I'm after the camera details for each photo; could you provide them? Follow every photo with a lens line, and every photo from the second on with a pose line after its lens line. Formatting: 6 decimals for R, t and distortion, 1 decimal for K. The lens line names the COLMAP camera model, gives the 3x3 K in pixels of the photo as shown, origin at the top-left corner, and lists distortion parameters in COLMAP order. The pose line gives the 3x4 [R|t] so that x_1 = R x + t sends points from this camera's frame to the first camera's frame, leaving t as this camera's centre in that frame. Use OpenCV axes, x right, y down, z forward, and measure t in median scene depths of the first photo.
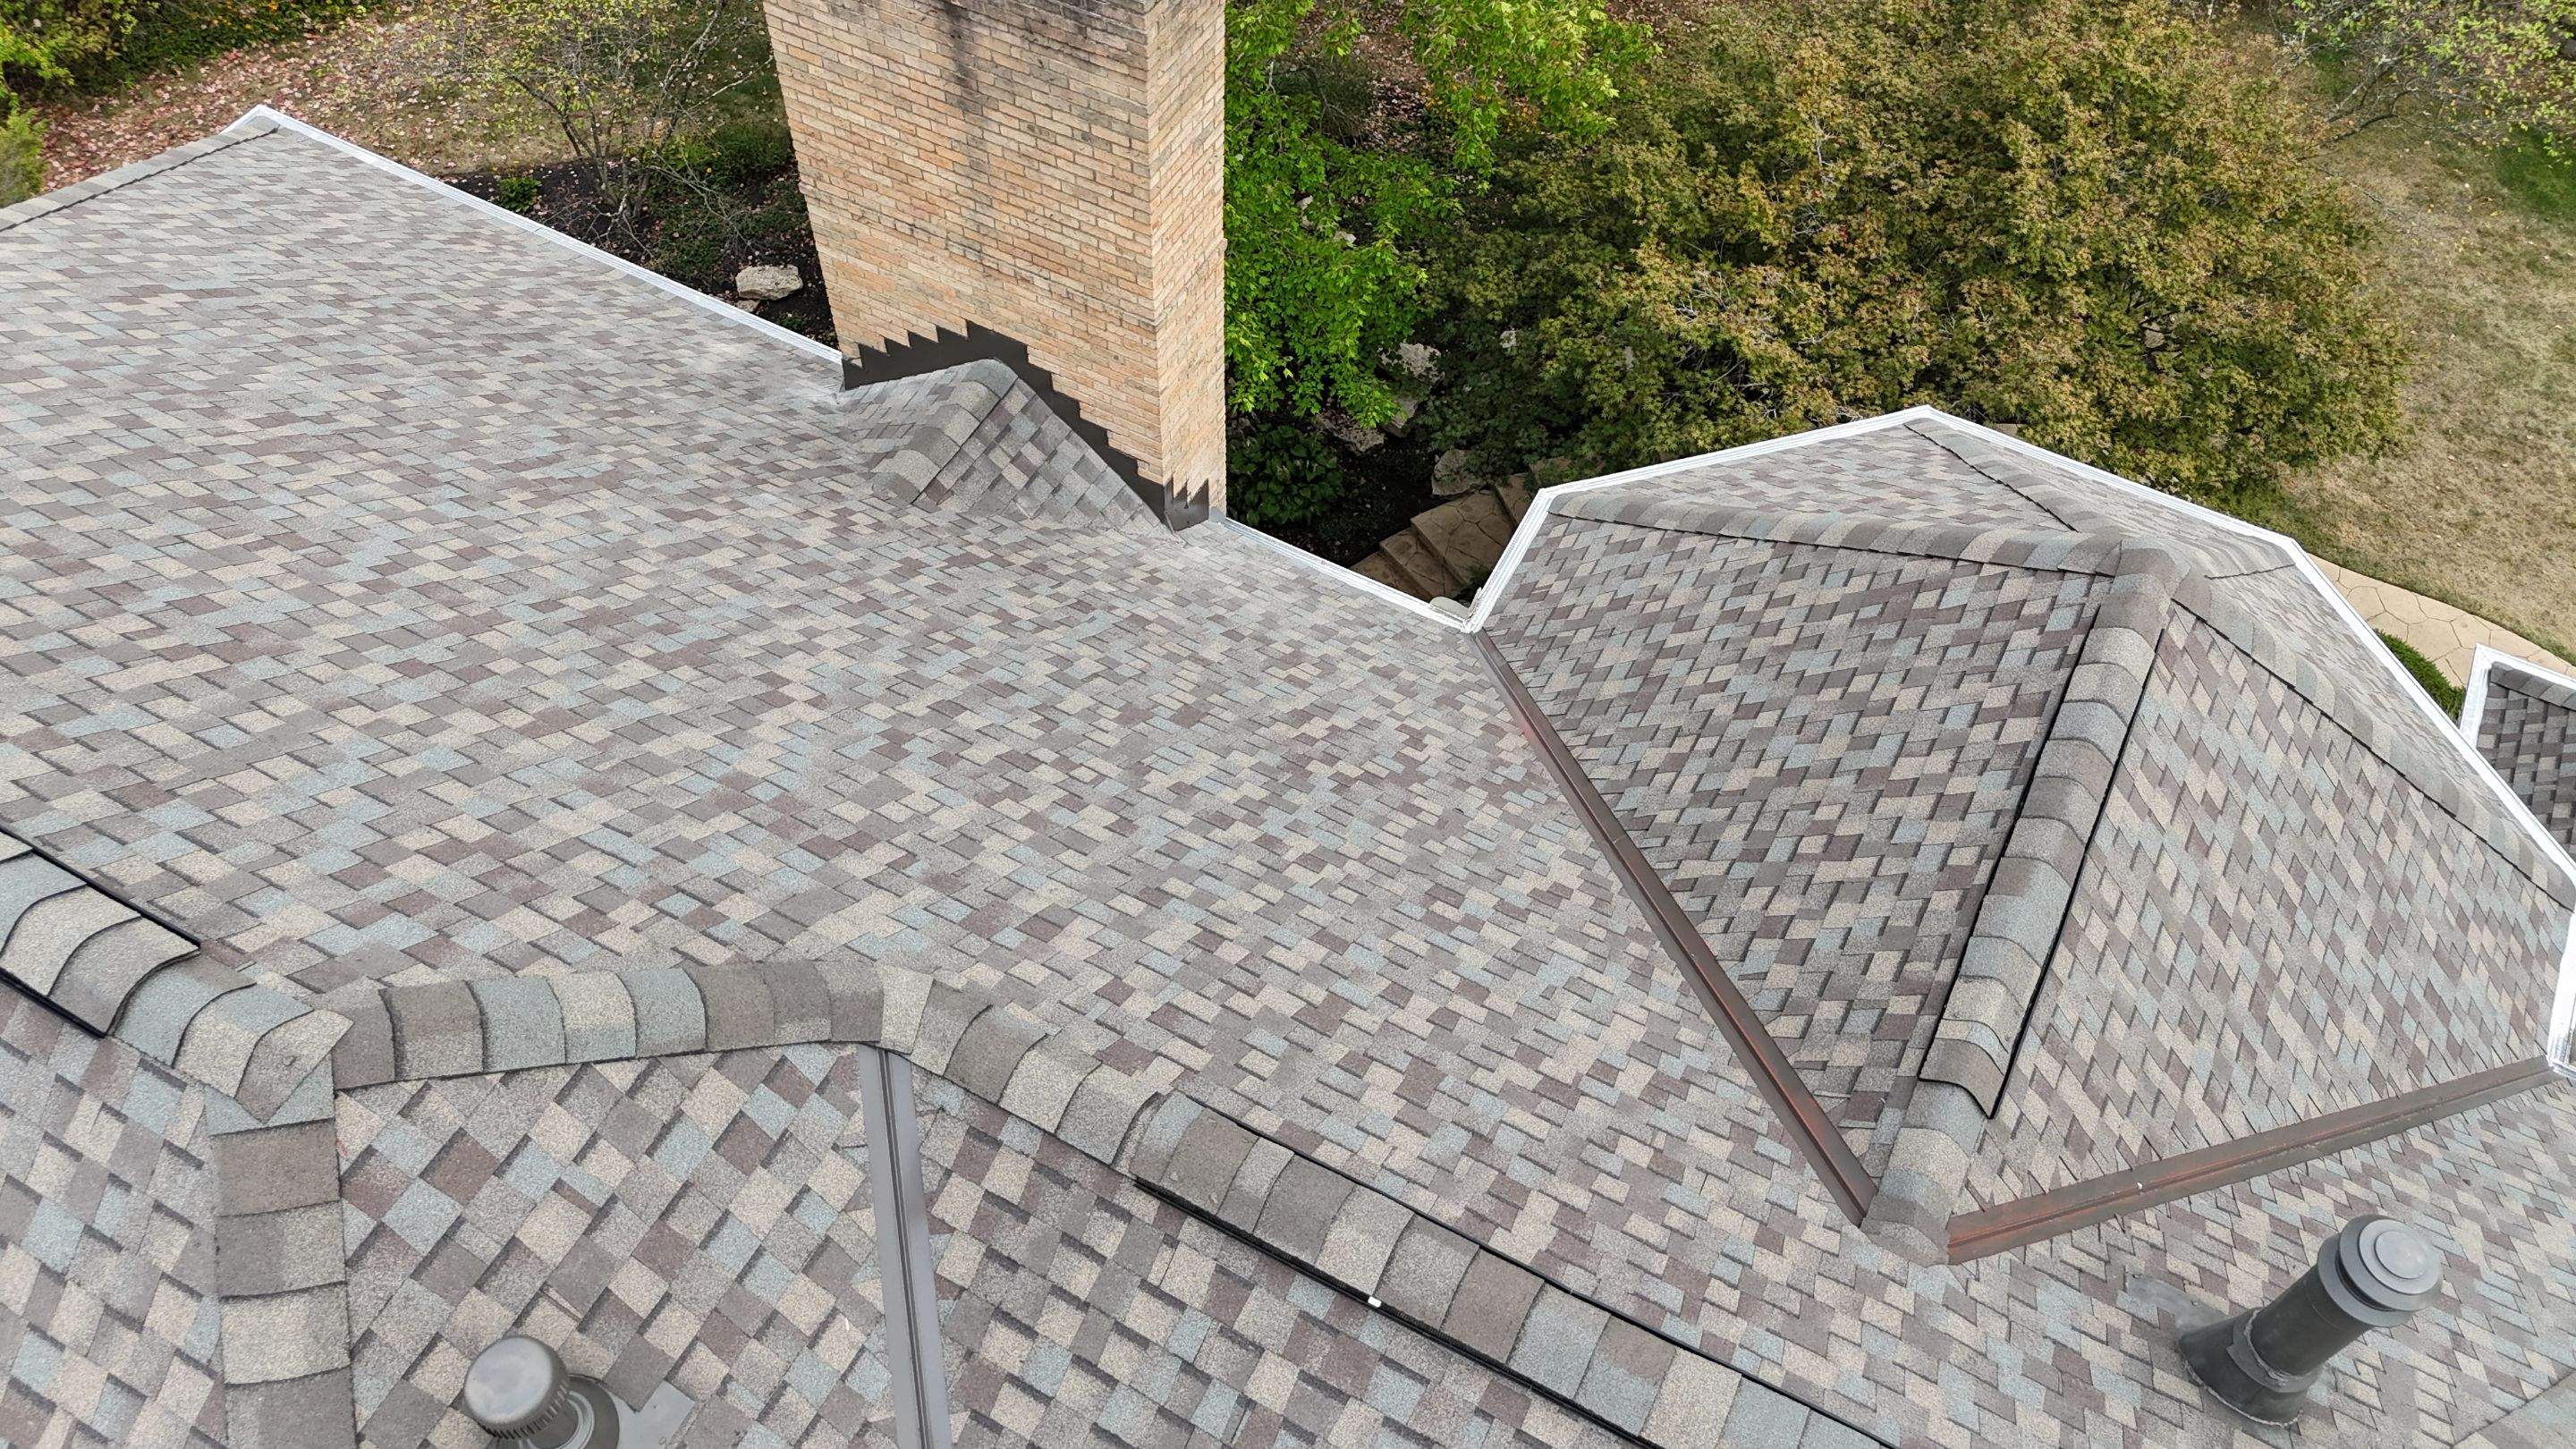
lens RADIAL K [[1894.8, 0, 1285.5], [0, 1894.8, 721.5], [0, 0, 1]] dist [0.080098, -0.078967]
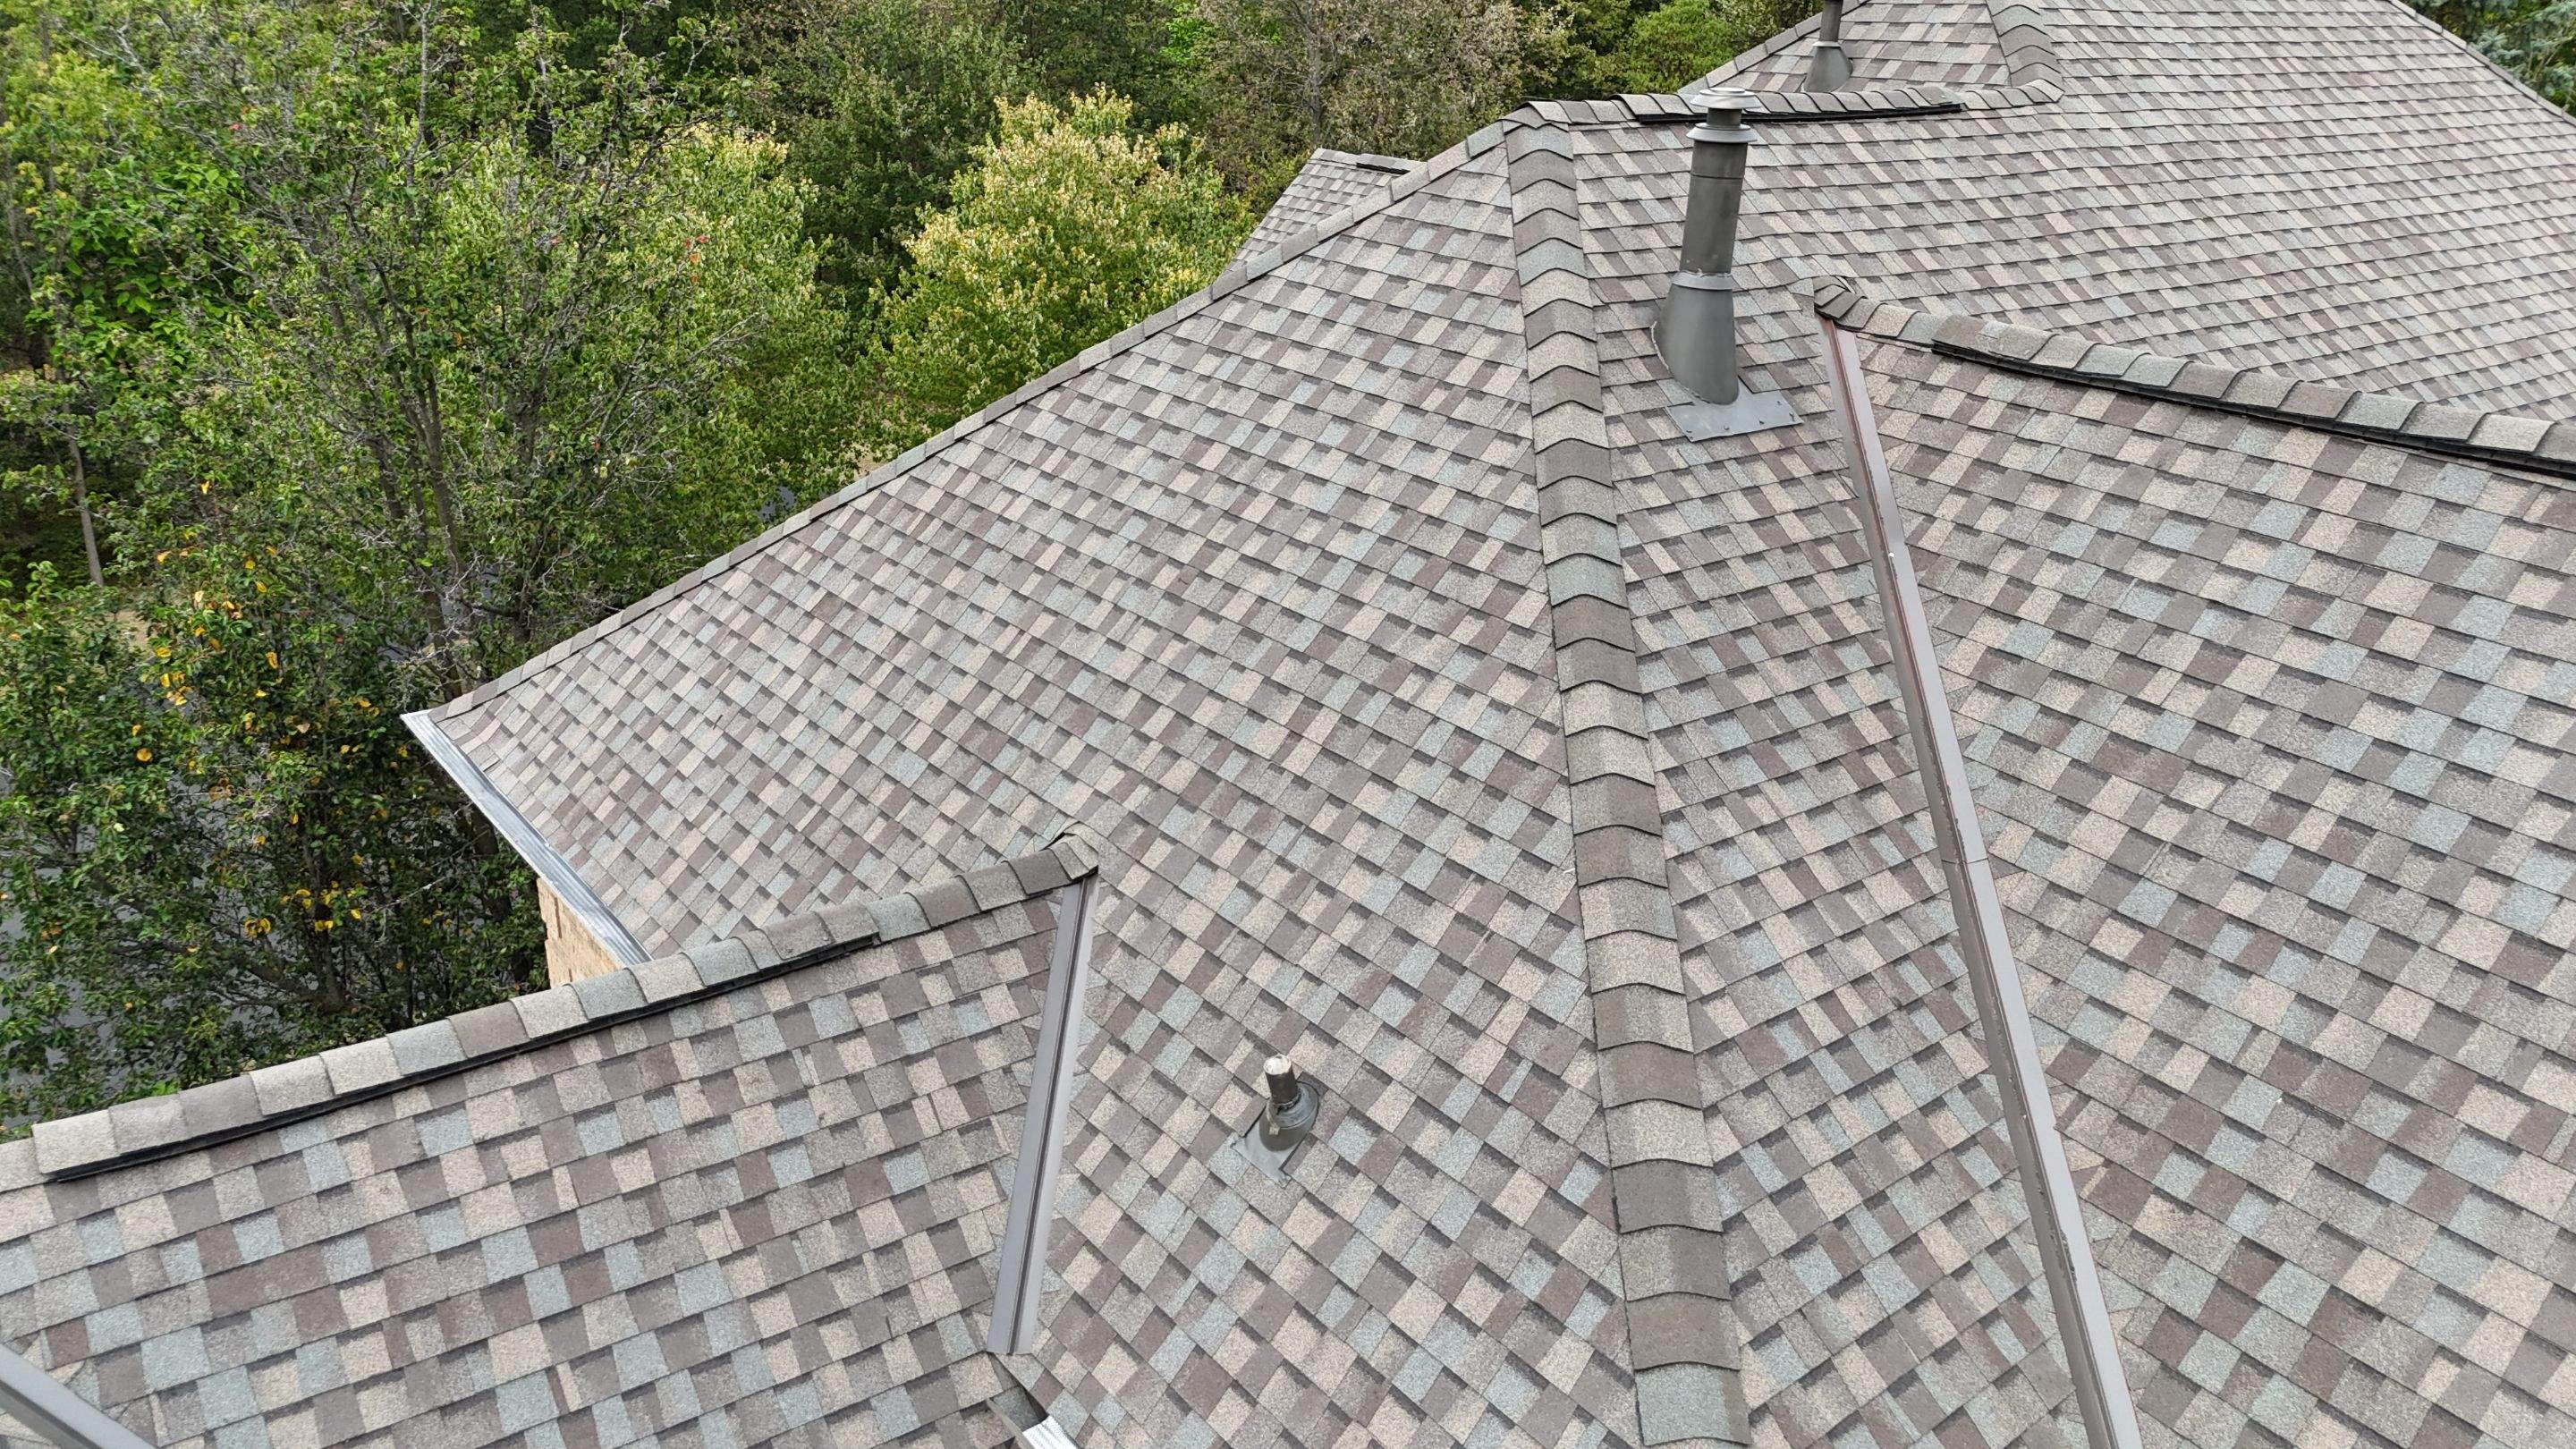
lens RADIAL K [[1894.8, 0, 1281.5], [0, 1894.8, 716.8], [0, 0, 1]] dist [0.080098, -0.078967]
pose [[-0.425757, 0.296187, -0.854988, 1.010254], [-0.754641, 0.405123, 0.516132, -0.008954], [0.499247, 0.864956, 0.051031, 0.568847]]
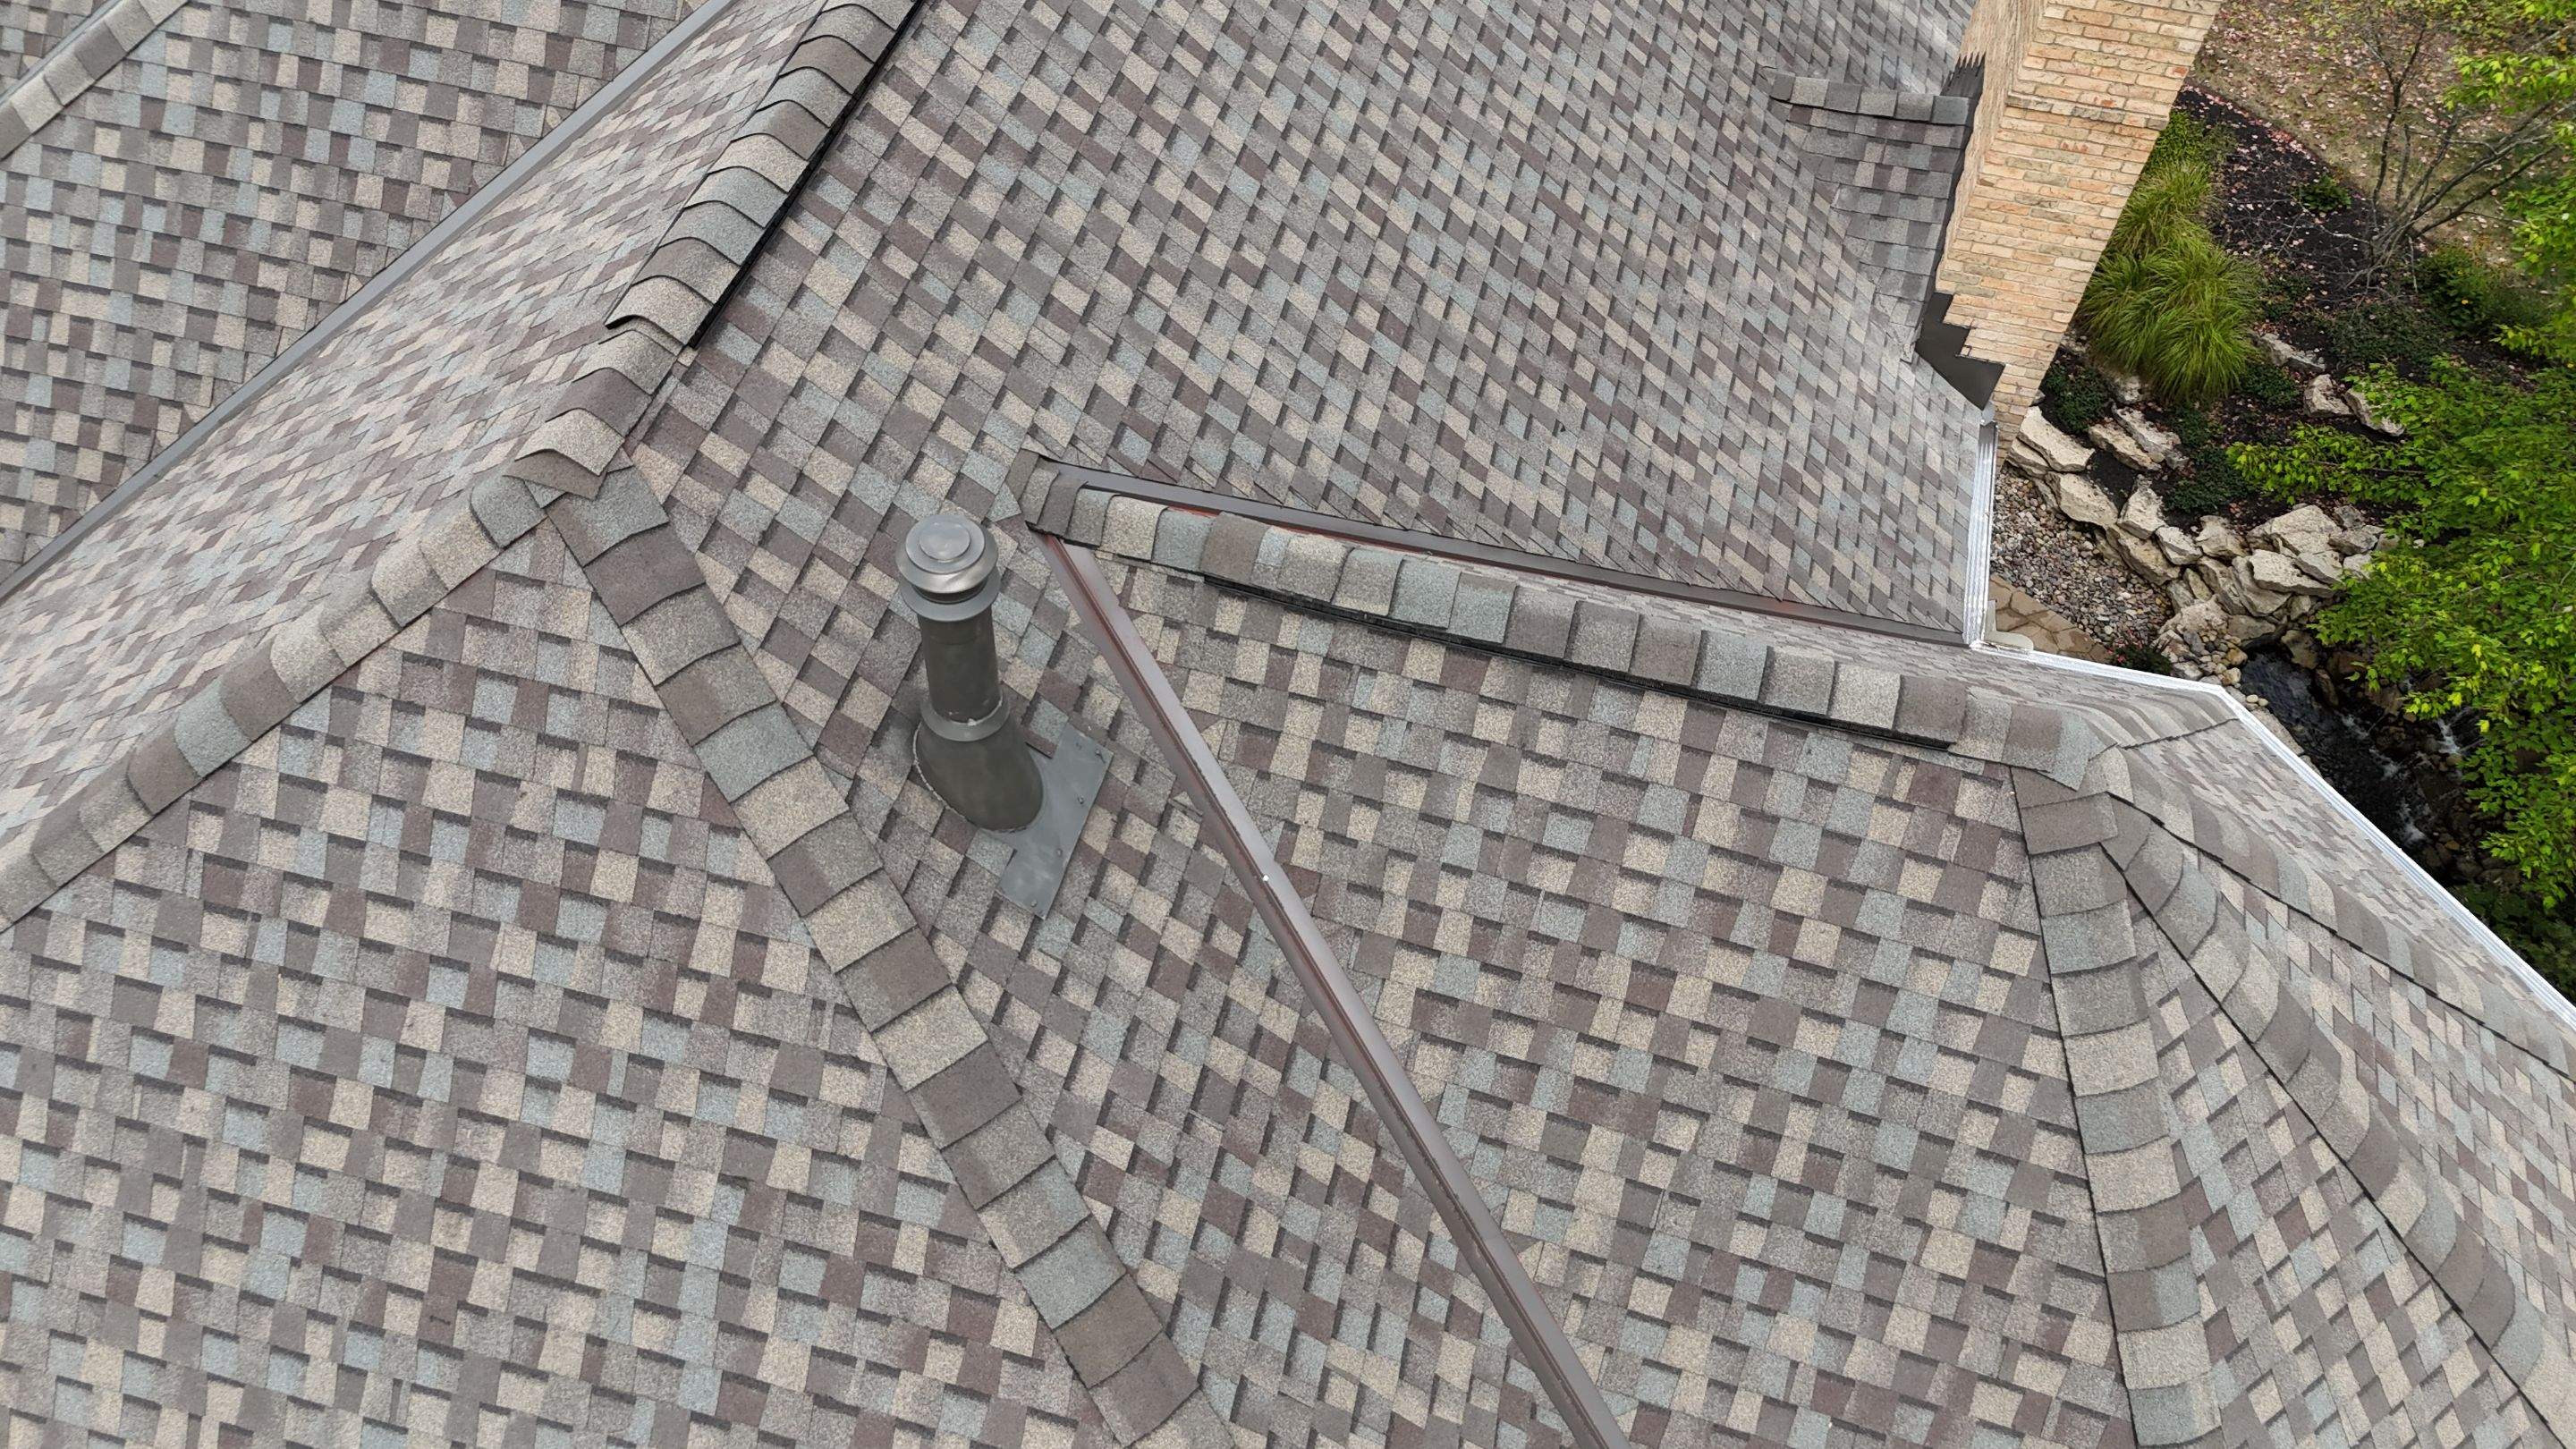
lens RADIAL K [[1894.8, 0, 1283.9], [0, 1894.8, 730.7], [0, 0, 1]] dist [0.080098, -0.078967]
pose [[0.231535, 0.766004, -0.599691, 0.622923], [-0.804952, 0.497020, 0.324075, -0.063510], [0.546301, 0.407687, 0.731674, 0.207269]]
